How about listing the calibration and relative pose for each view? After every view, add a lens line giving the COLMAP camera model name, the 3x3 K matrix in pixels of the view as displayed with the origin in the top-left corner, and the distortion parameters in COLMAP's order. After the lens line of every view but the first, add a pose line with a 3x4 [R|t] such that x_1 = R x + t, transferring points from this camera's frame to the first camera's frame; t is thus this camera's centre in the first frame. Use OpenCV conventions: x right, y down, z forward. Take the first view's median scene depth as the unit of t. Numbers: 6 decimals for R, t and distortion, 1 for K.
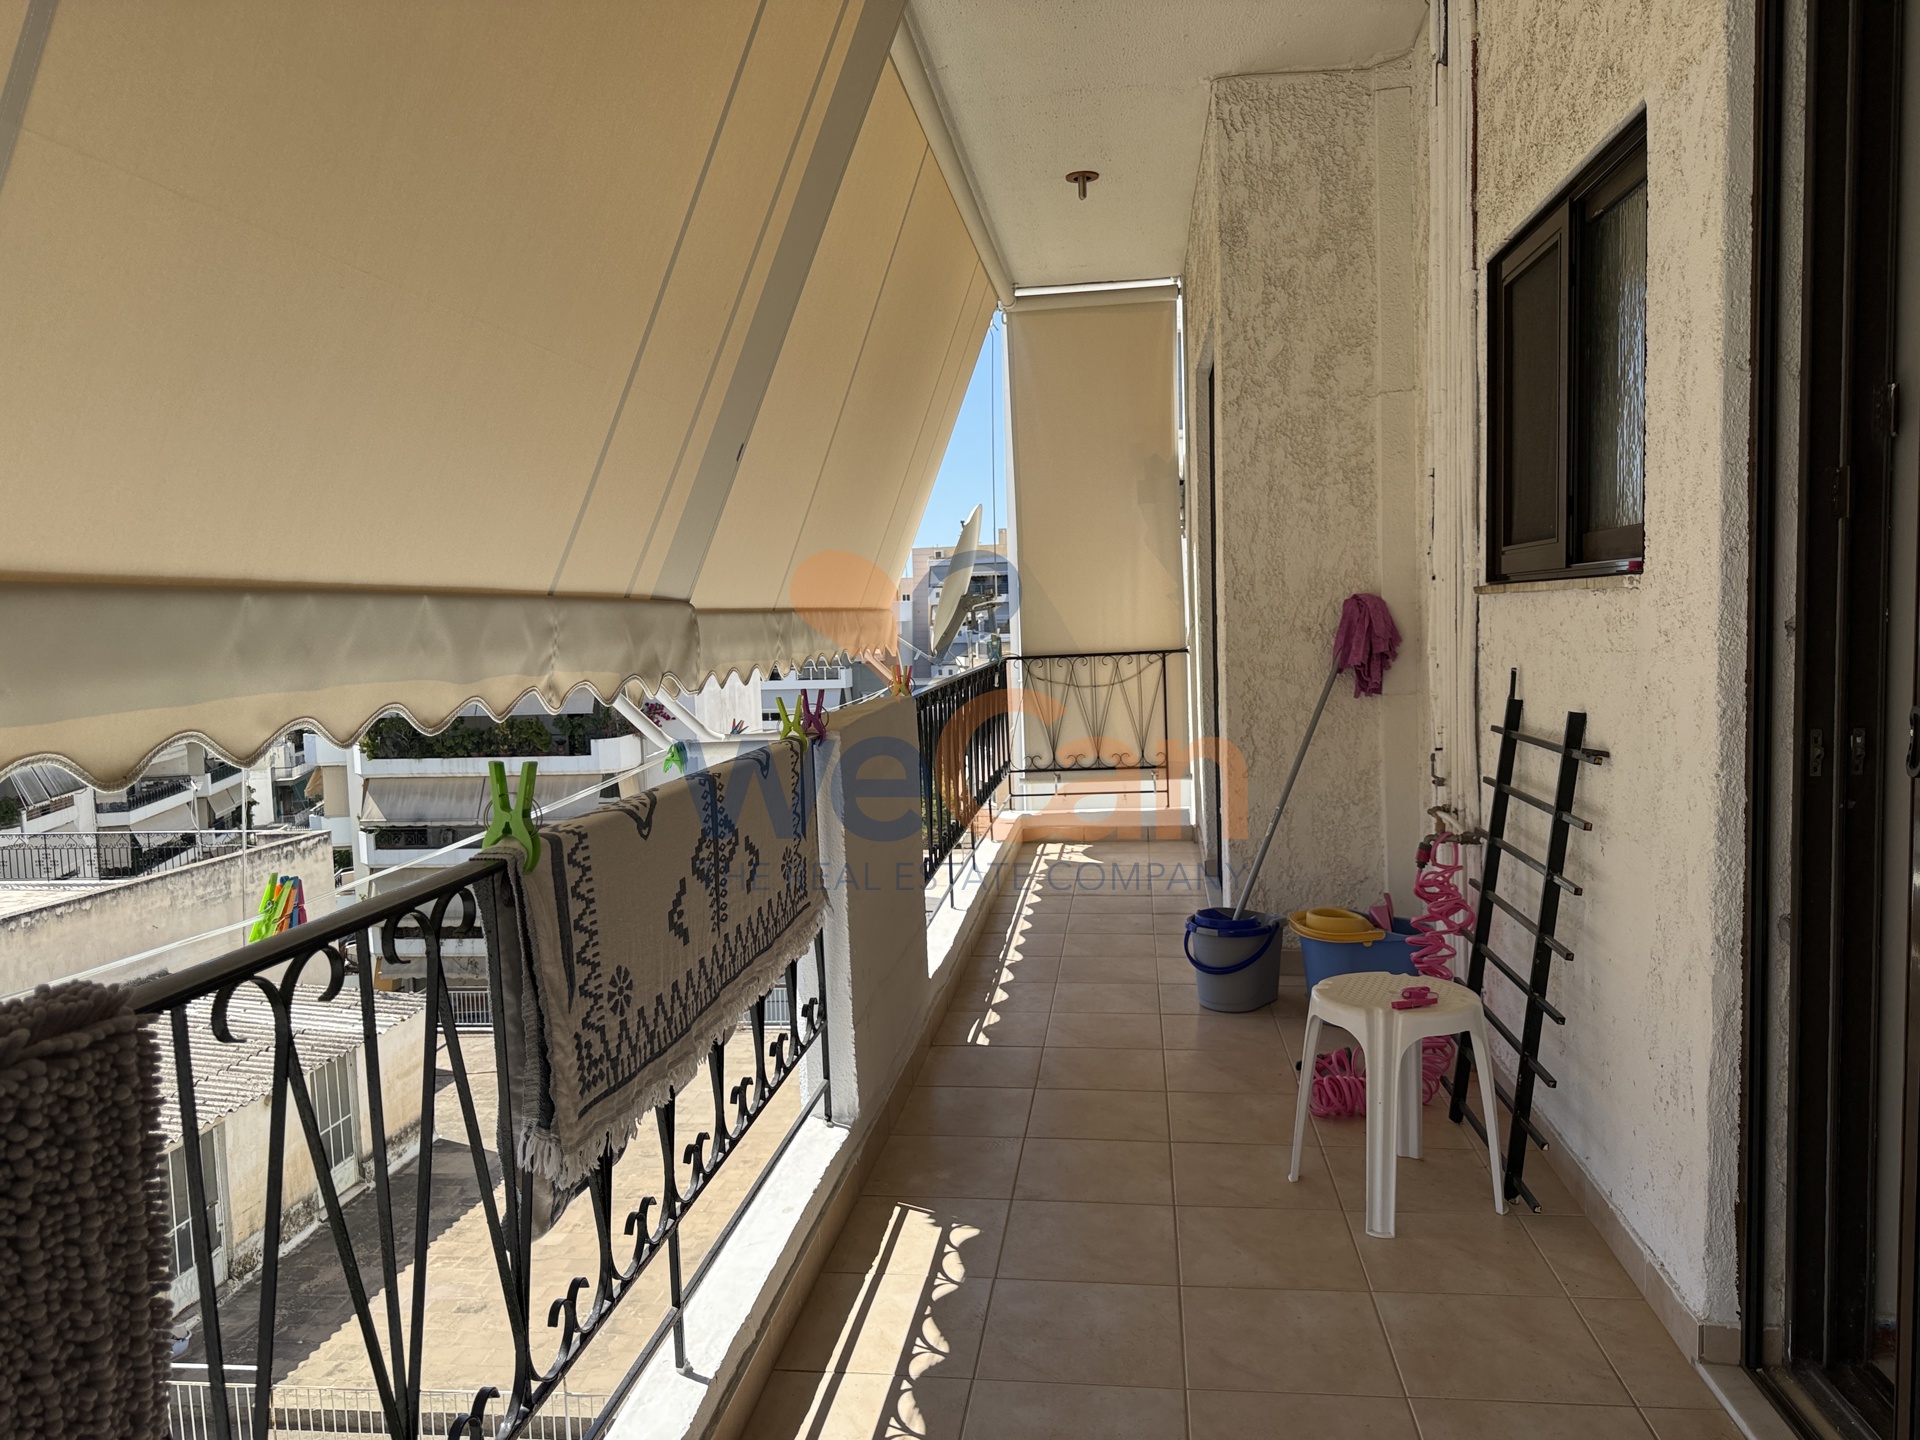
lens RADIAL K [[1357.3, 0, 961.5], [0, 1357.3, 727.3], [0, 0, 1]] dist [-0.002711, -0.001253]
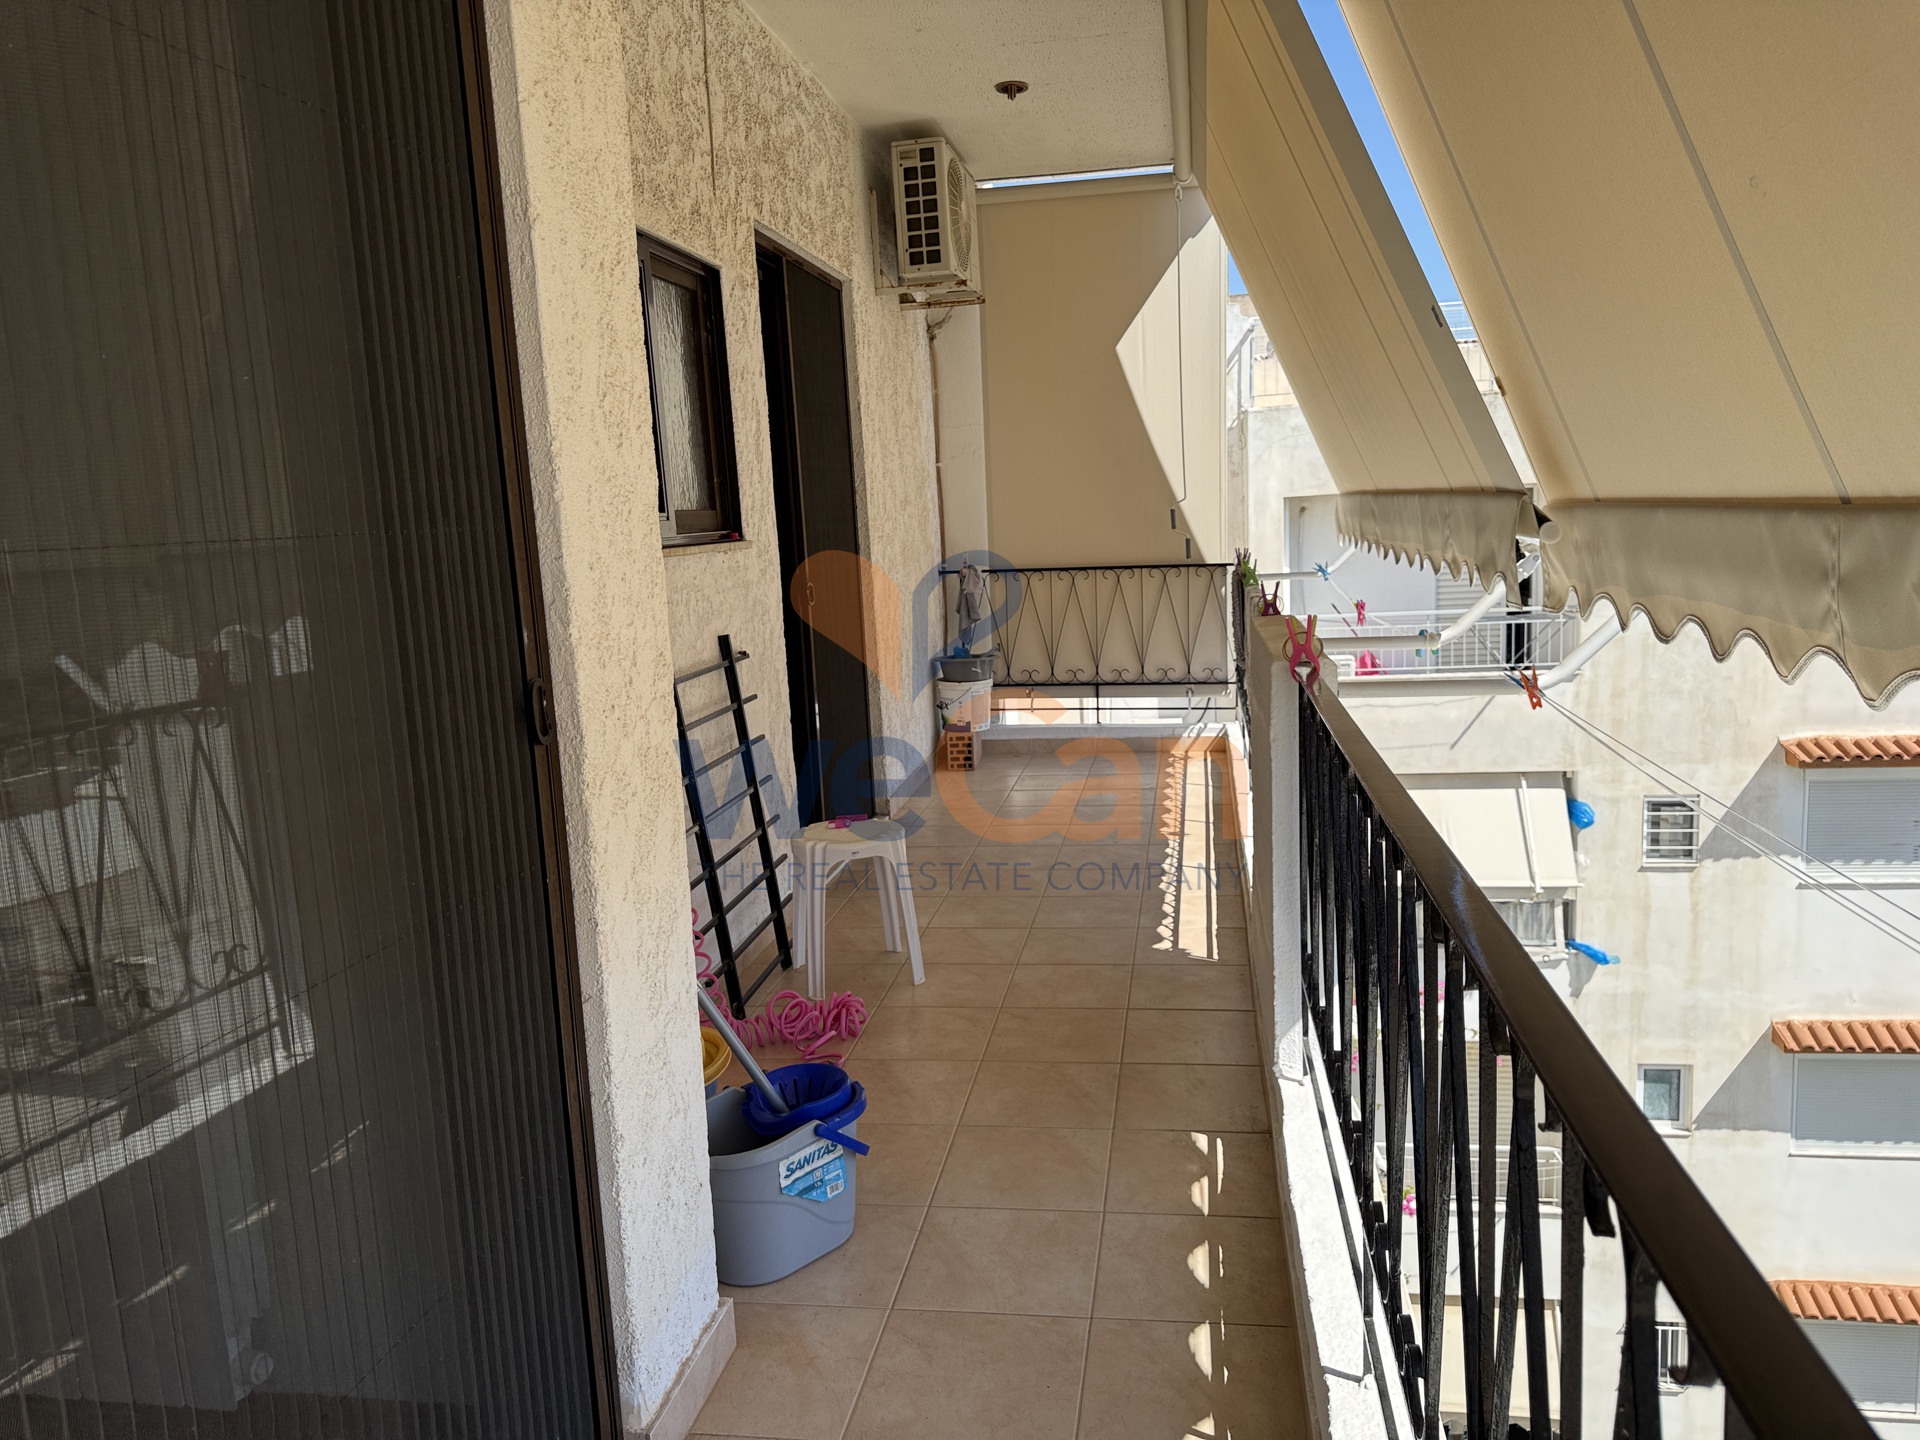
lens RADIAL K [[1357.3, 0, 956.1], [0, 1357.3, 717.1], [0, 0, 1]] dist [-0.002711, -0.001253]
pose [[-0.995240, 0.079831, 0.055902, 0.126464], [0.090558, 0.969508, 0.227714, -0.235993], [-0.036019, 0.231693, -0.972122, 2.434936]]
